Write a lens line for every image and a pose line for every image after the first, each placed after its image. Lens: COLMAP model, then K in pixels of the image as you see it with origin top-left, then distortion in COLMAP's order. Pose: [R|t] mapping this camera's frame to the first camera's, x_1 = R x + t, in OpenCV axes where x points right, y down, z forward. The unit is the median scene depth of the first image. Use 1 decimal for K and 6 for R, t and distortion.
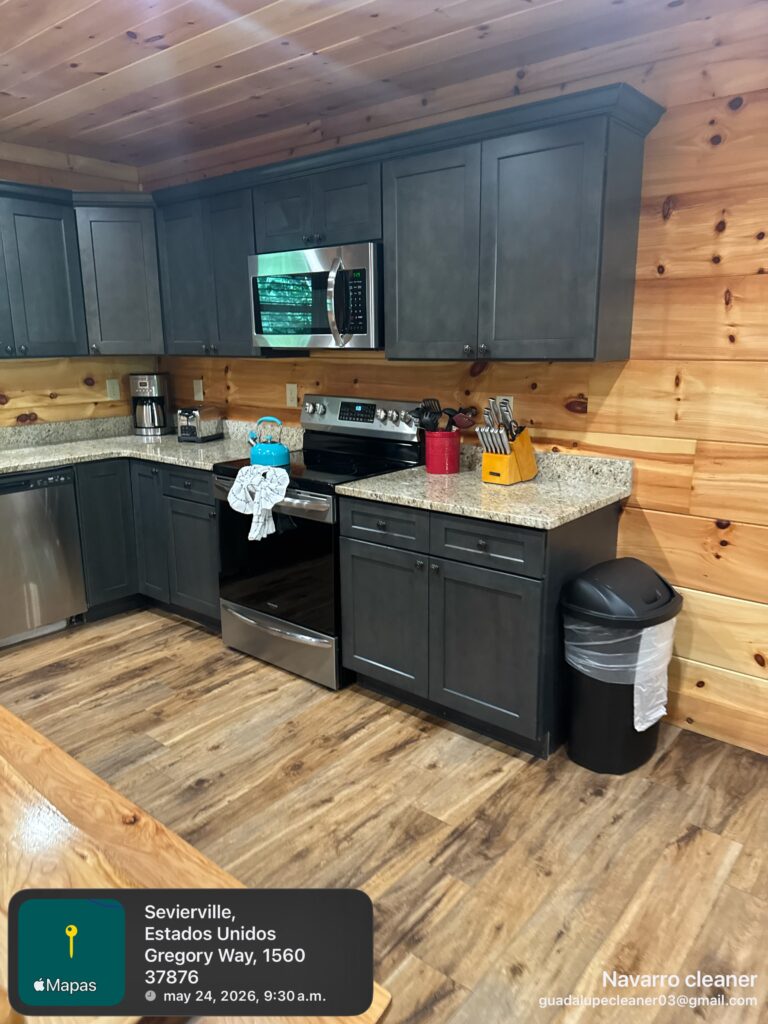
lens RADIAL K [[728.1, 0, 380.1], [0, 728.1, 508.1], [0, 0, 1]] dist [0.053492, -0.077736]
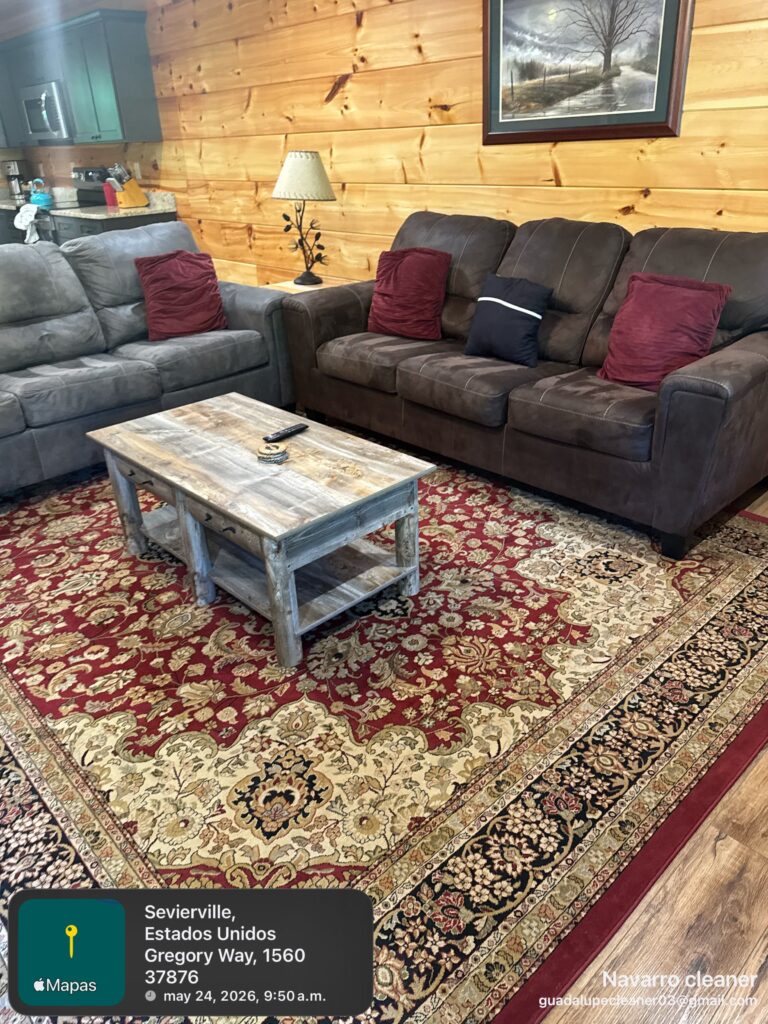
lens RADIAL K [[728.1, 0, 386.7], [0, 728.1, 512.6], [0, 0, 1]] dist [0.053492, -0.077736]
pose [[0.990856, 0.034887, -0.130334, 1.206961], [-0.002296, 0.970212, 0.242247, 0.298718], [0.134903, -0.239733, 0.961420, -1.108498]]
